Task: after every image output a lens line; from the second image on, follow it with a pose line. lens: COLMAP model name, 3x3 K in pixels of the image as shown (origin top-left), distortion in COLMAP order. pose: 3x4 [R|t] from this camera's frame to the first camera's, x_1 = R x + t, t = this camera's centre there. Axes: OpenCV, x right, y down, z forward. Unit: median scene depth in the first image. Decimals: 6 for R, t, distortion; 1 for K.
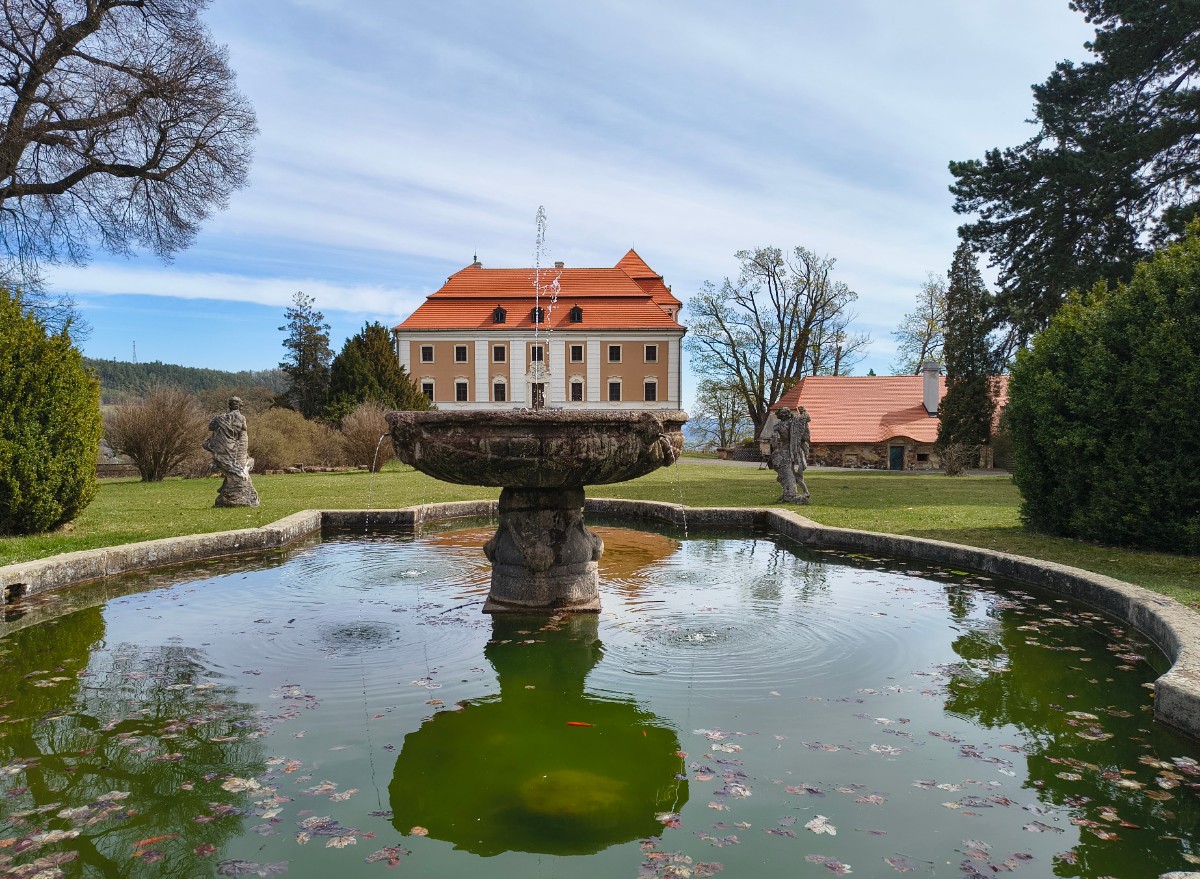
lens RADIAL K [[839.5, 0, 593.3], [0, 839.5, 441.2], [0, 0, 1]] dist [-0.002738, 0.001430]
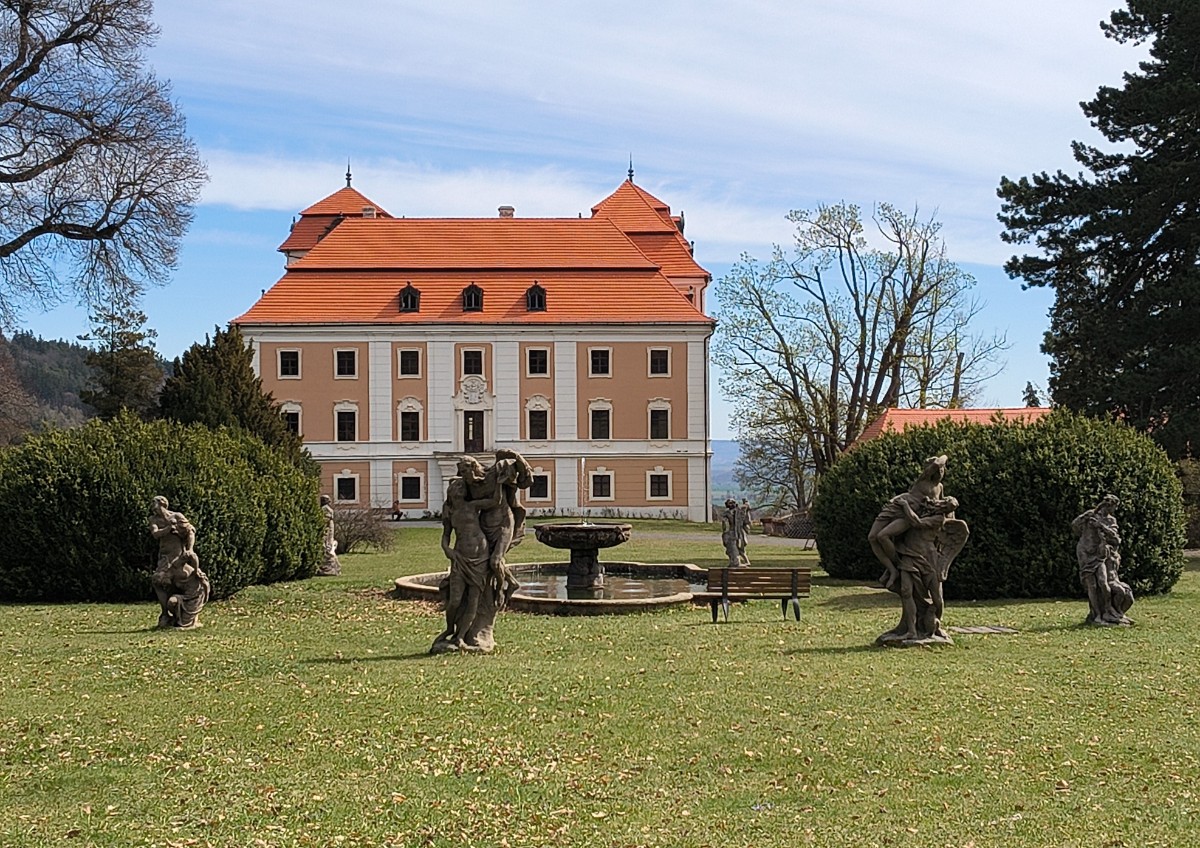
lens RADIAL K [[2040.3, 0, 601.5], [0, 2040.3, 420.9], [0, 0, 1]] dist [0.051436, 0.000000]
pose [[0.999592, -0.007404, 0.027586, -0.016176], [0.008324, 0.999408, -0.033377, -0.013353], [-0.027322, 0.033593, 0.999062, -0.522159]]
